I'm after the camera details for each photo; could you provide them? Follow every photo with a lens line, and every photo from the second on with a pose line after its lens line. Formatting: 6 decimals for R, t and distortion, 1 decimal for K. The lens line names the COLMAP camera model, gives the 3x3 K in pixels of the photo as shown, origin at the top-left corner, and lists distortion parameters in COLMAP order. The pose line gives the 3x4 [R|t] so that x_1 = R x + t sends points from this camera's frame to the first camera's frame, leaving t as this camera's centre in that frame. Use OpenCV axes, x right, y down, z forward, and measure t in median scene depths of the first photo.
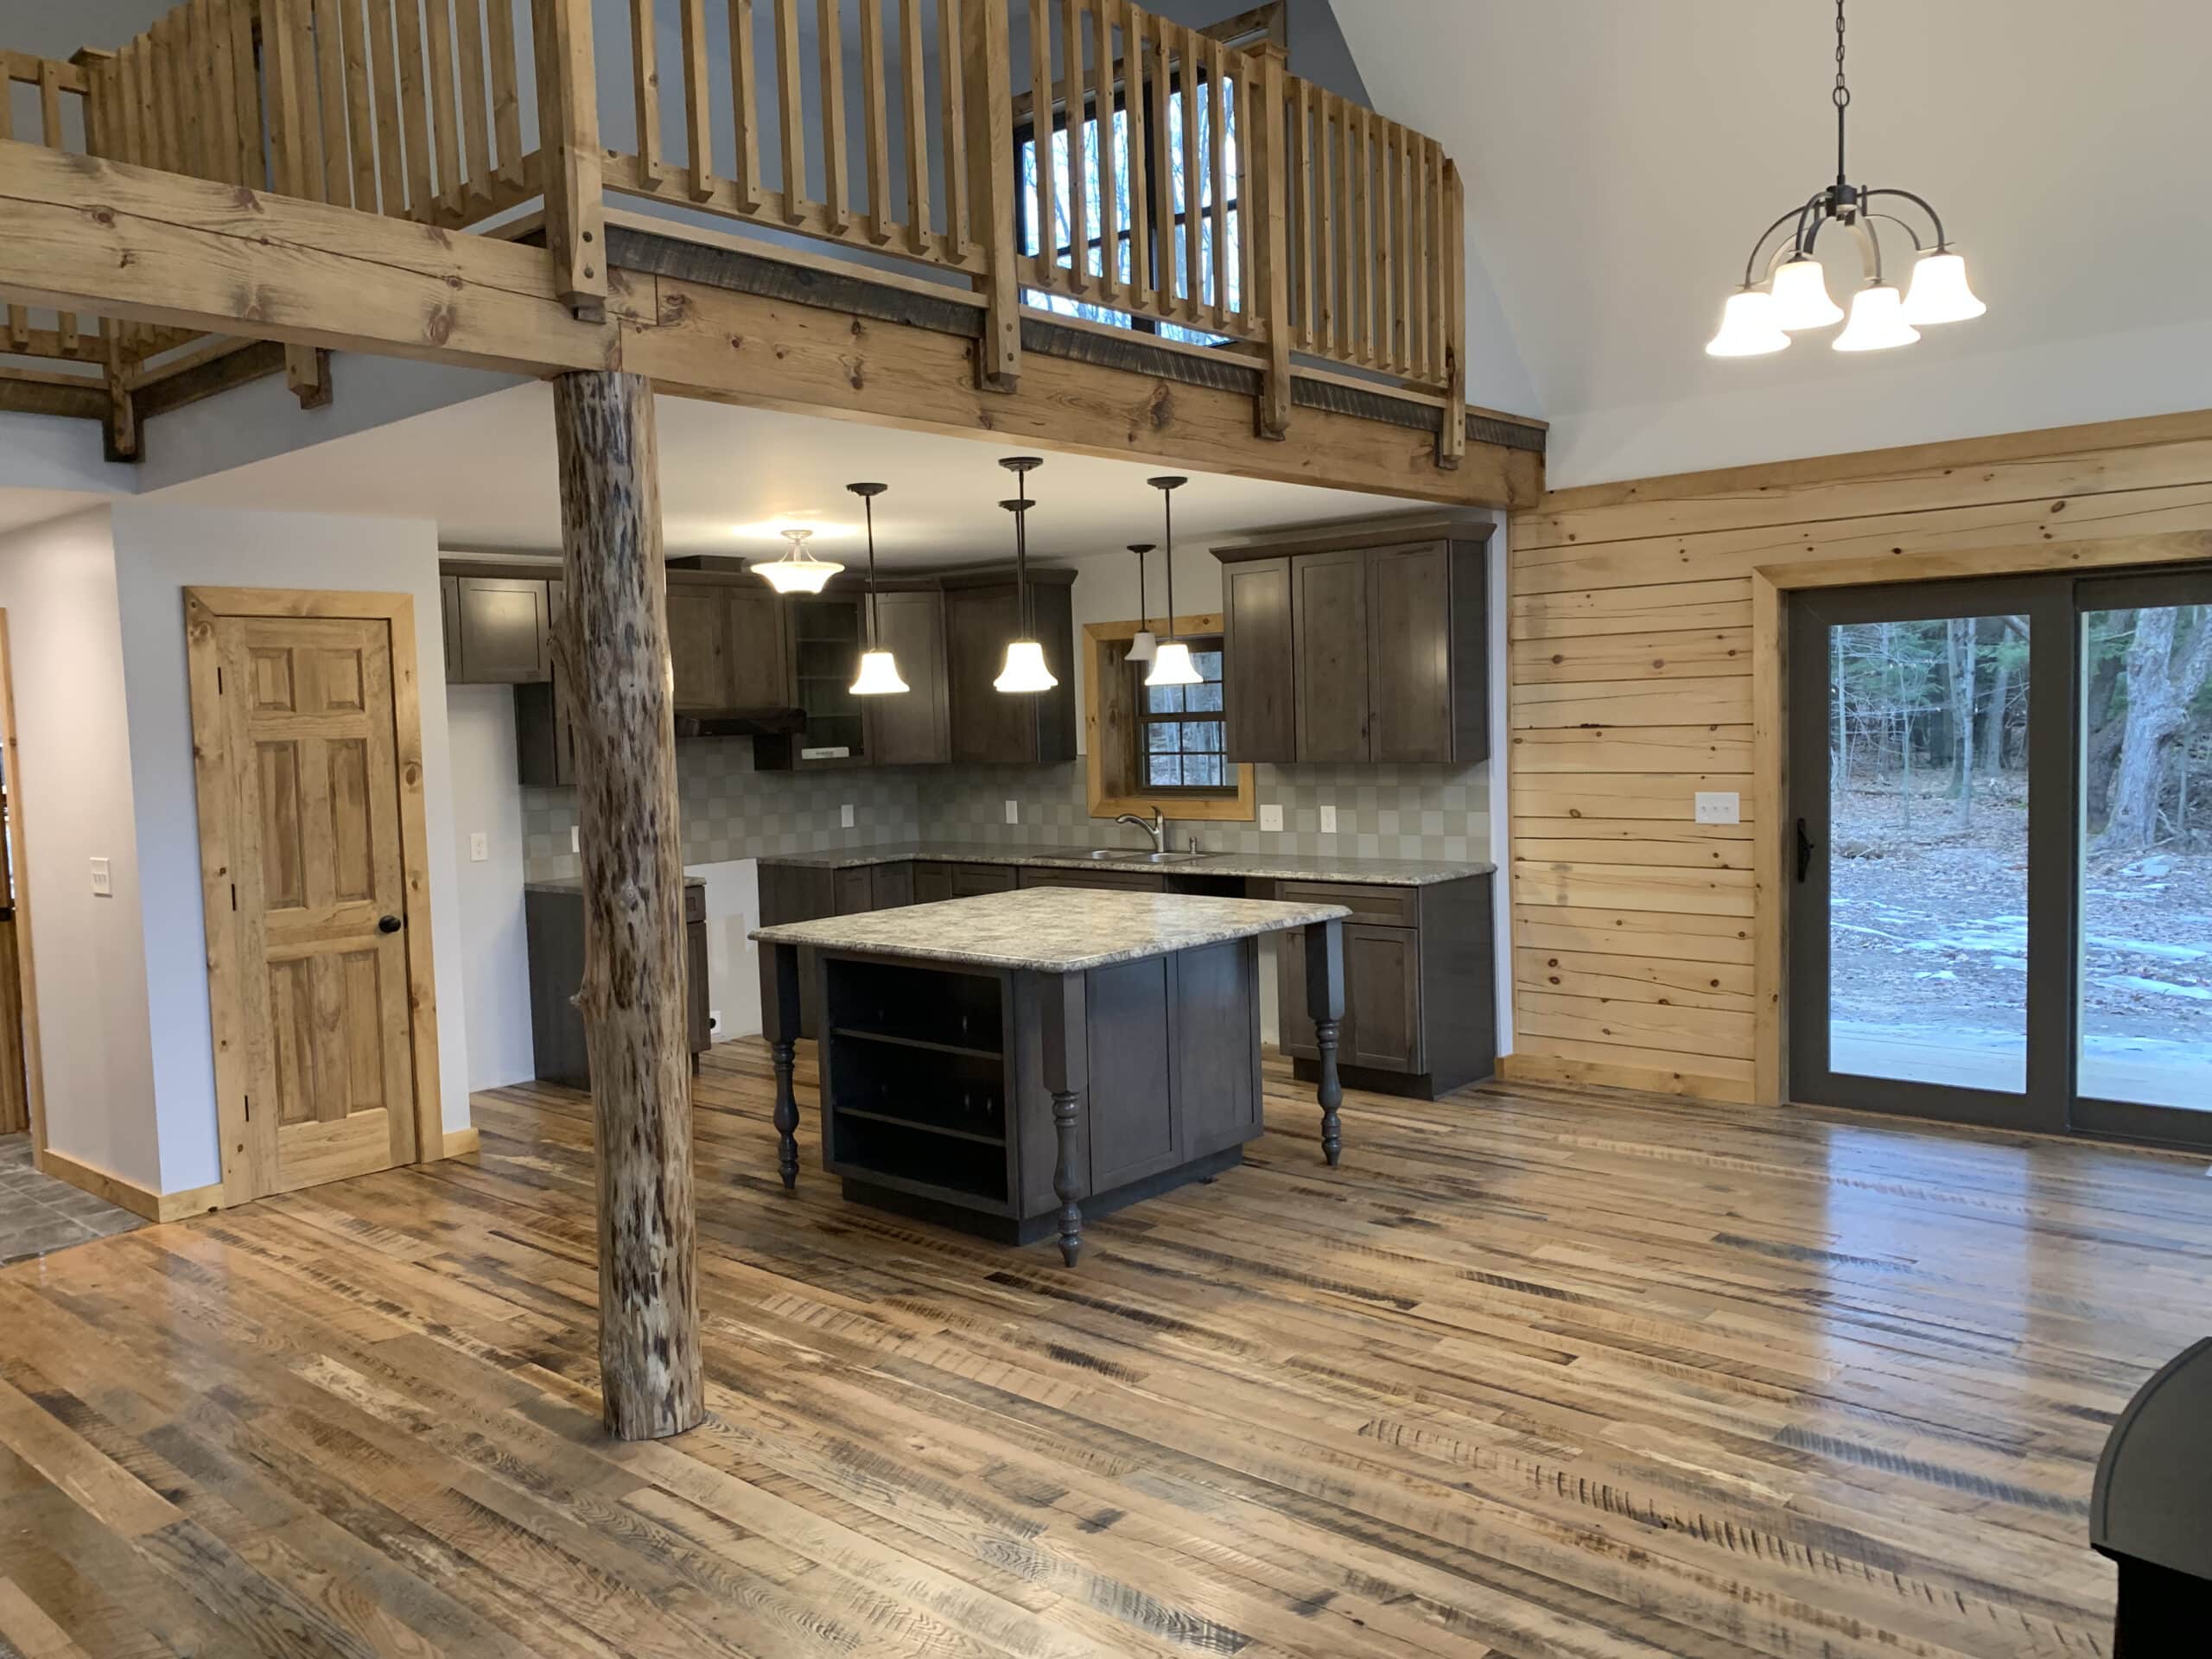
lens RADIAL K [[1685.8, 0, 1074.4], [0, 1685.8, 816.3], [0, 0, 1]] dist [0.024779, -0.026410]
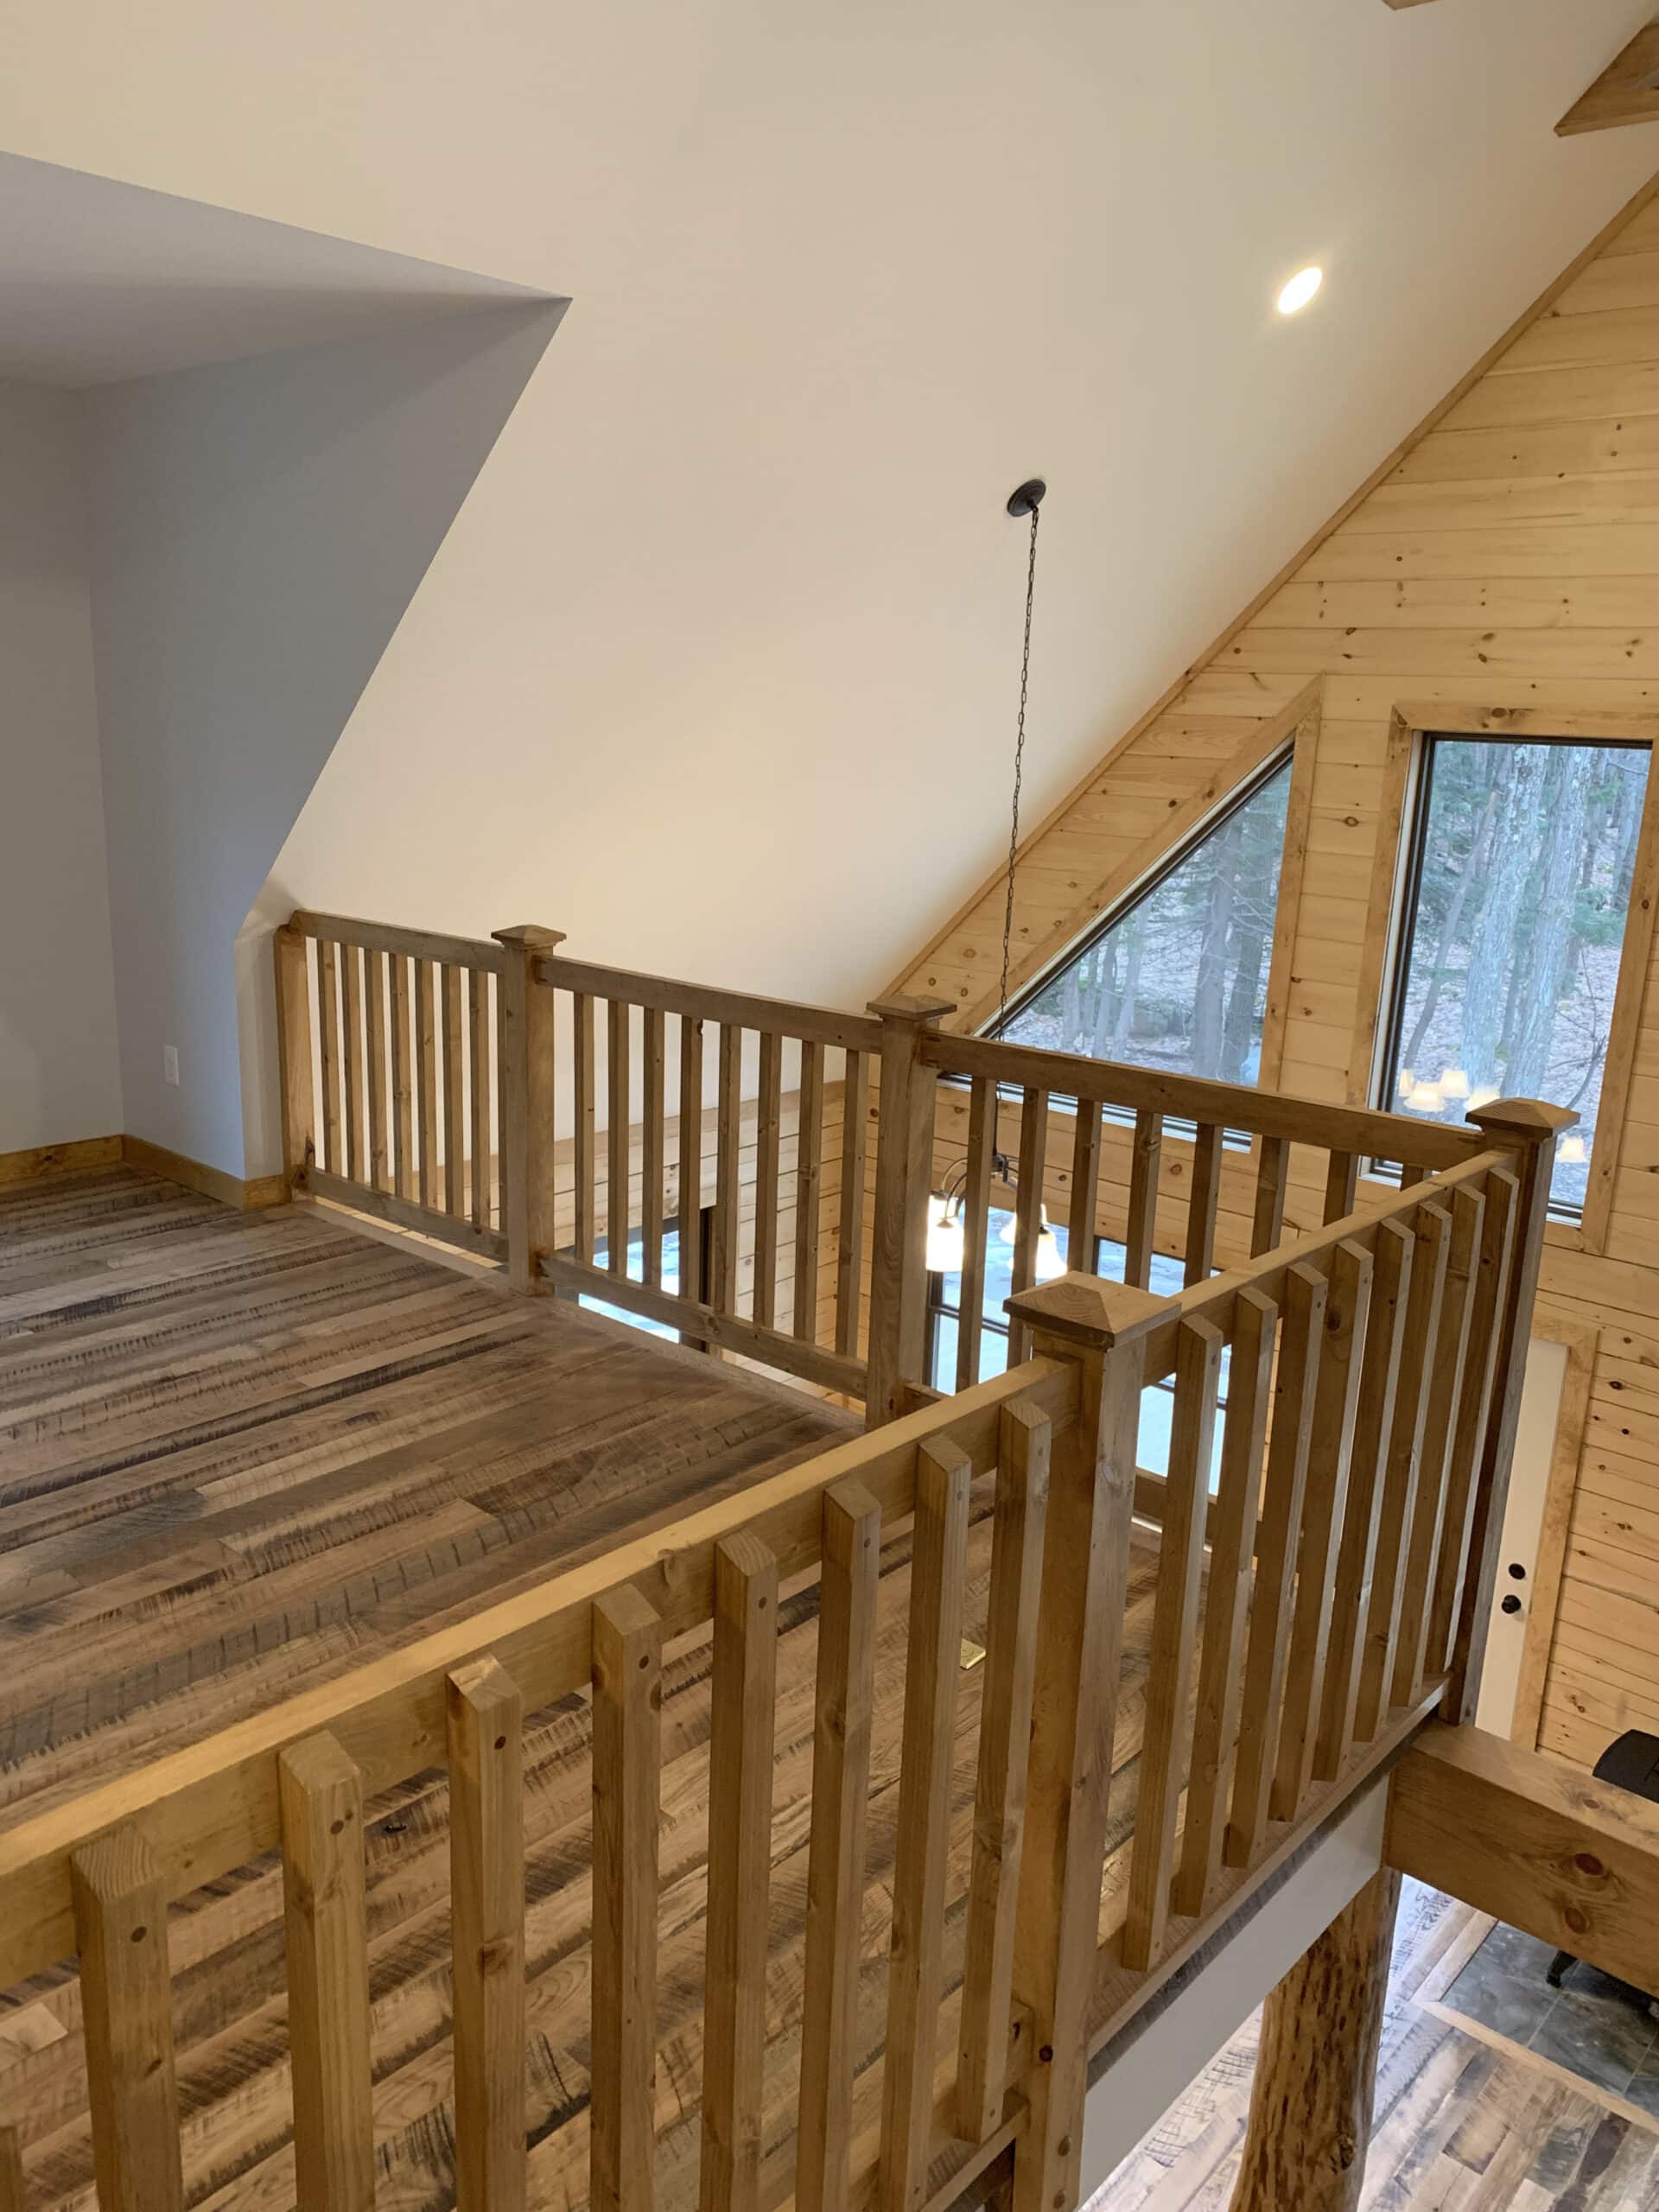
lens RADIAL K [[1685.8, 0, 834.3], [0, 1685.8, 1108.8], [0, 0, 1]] dist [0.024779, -0.026410]
pose [[-0.014624, -0.206232, 0.978394, -0.764140], [0.027612, 0.978042, 0.206571, -0.589933], [-0.999512, 0.030037, -0.008609, 0.962210]]
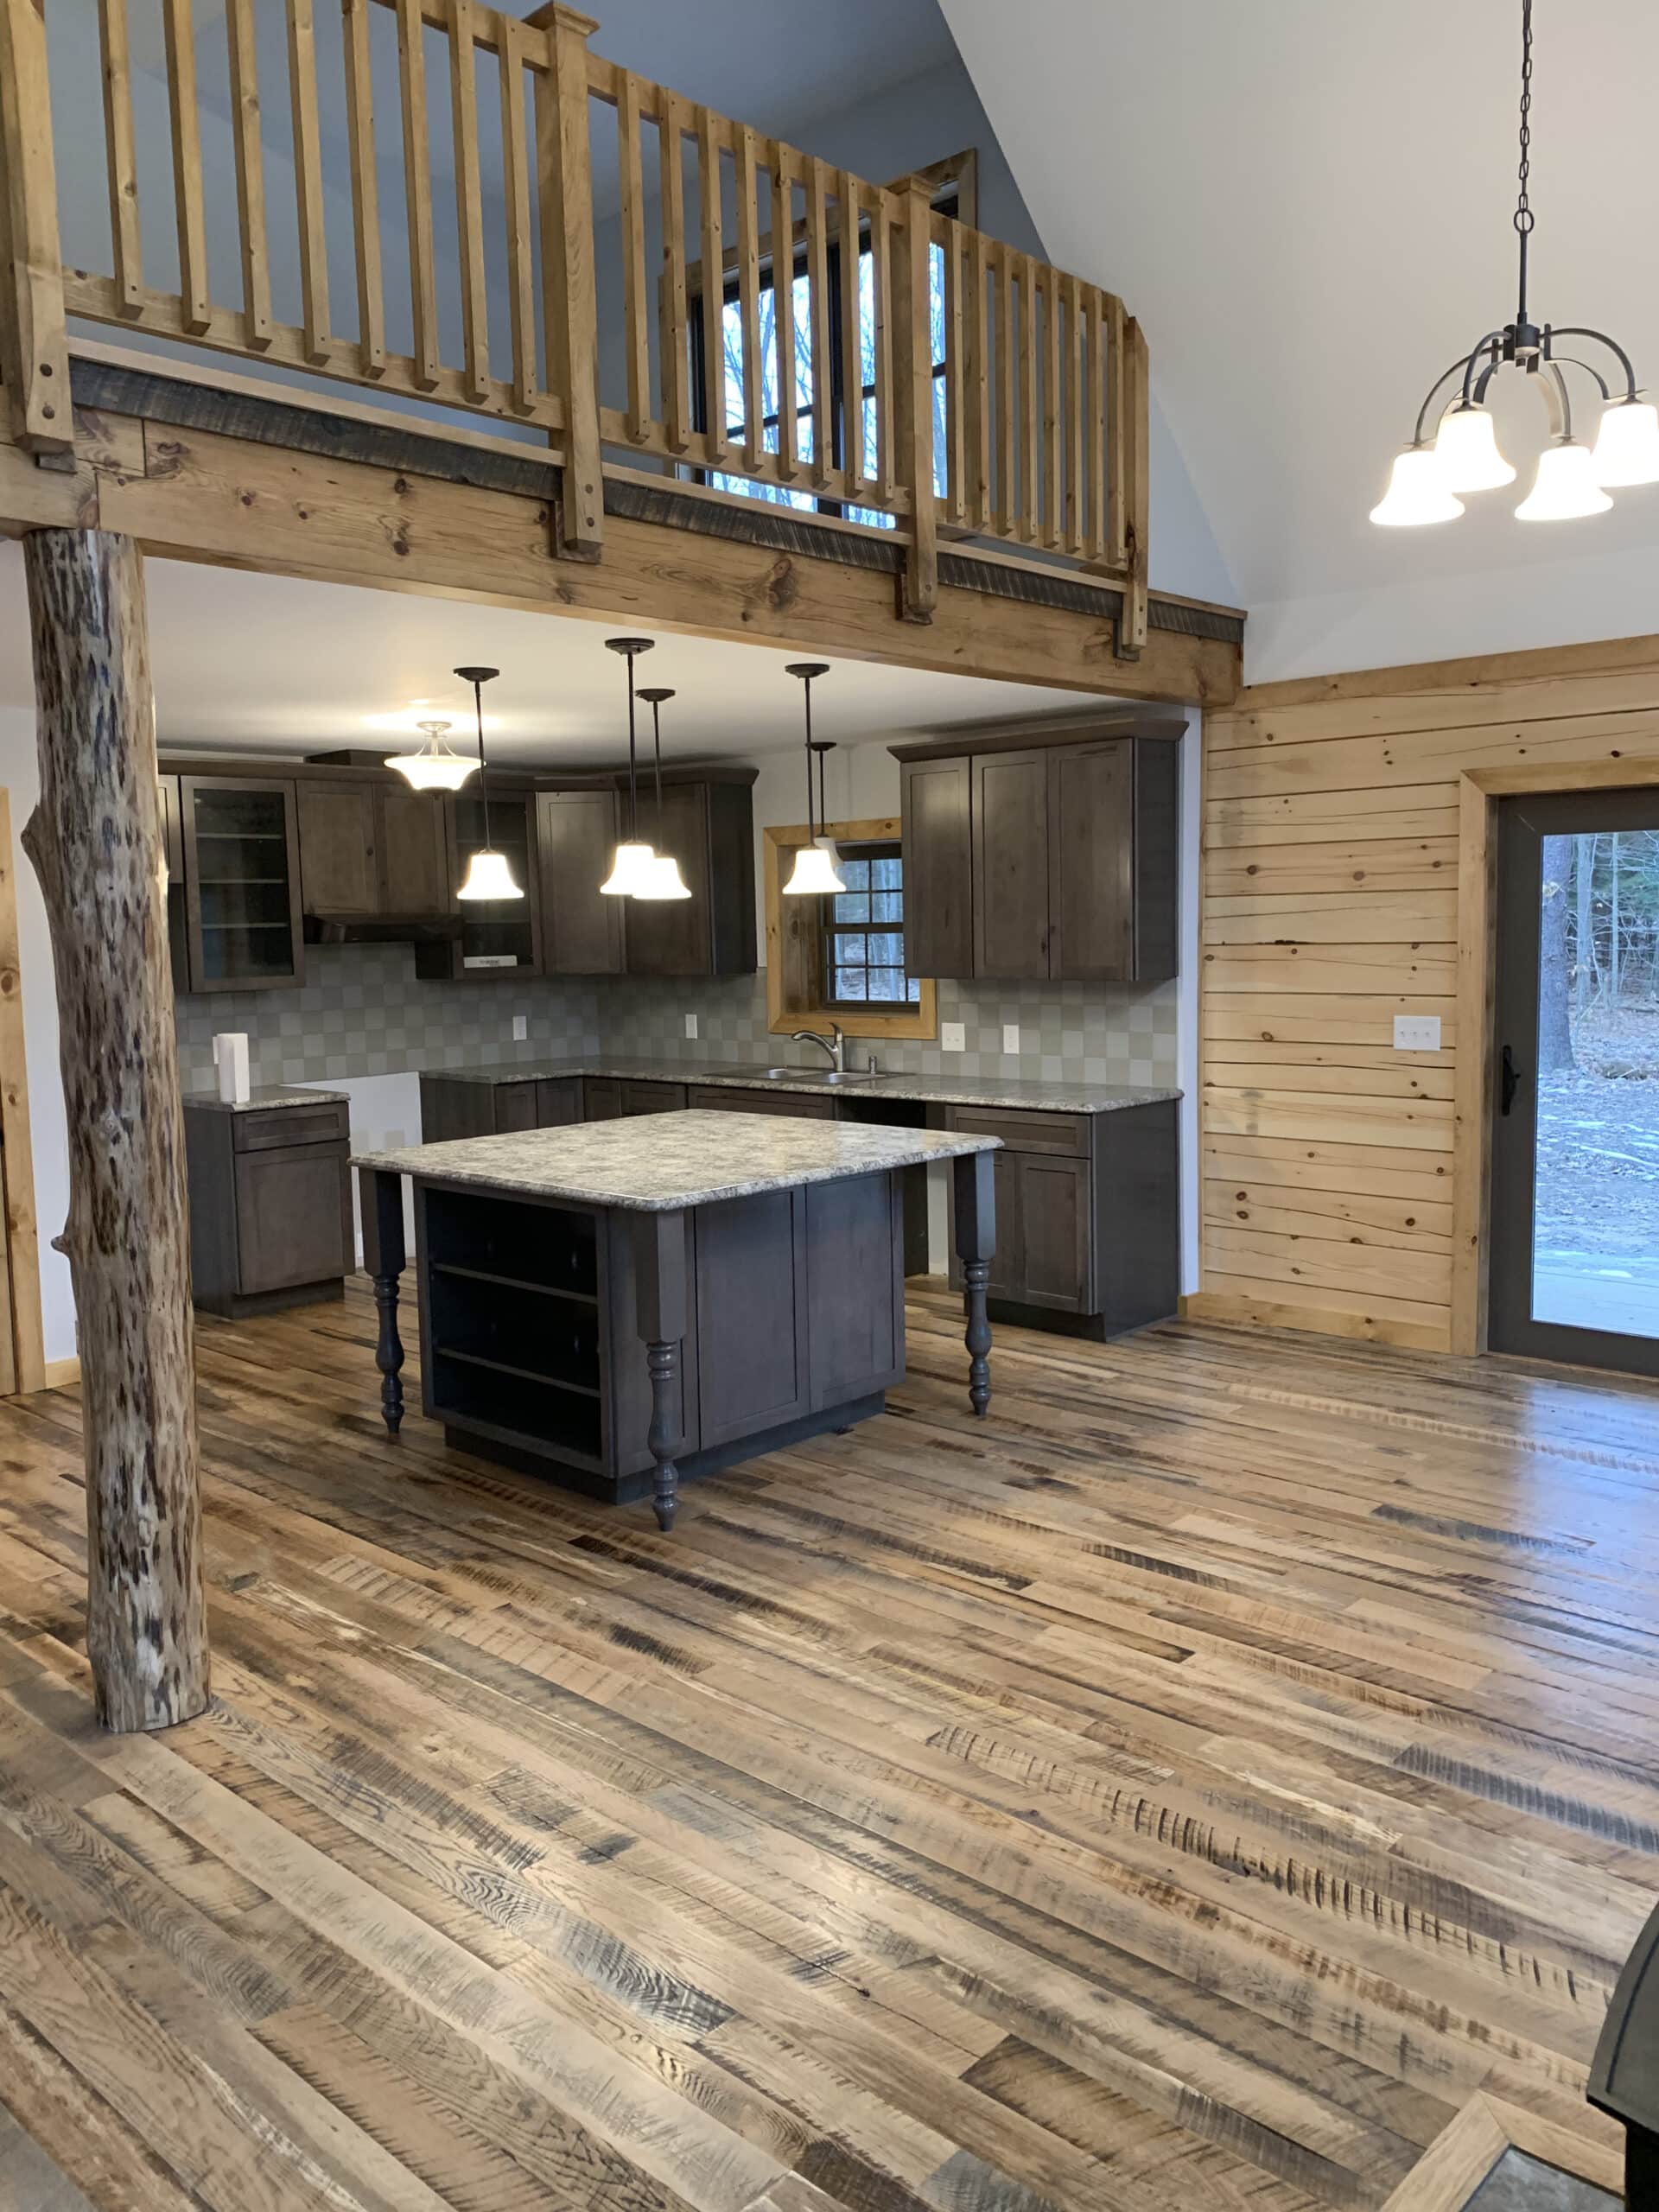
lens RADIAL K [[1685.8, 0, 809.8], [0, 1685.8, 1073.5], [0, 0, 1]] dist [0.024779, -0.026410]
pose [[0.999694, 0.012034, -0.021629, 0.093073], [-0.011381, 0.999484, 0.030048, -0.009070], [0.021980, -0.029793, 0.999314, 0.094501]]
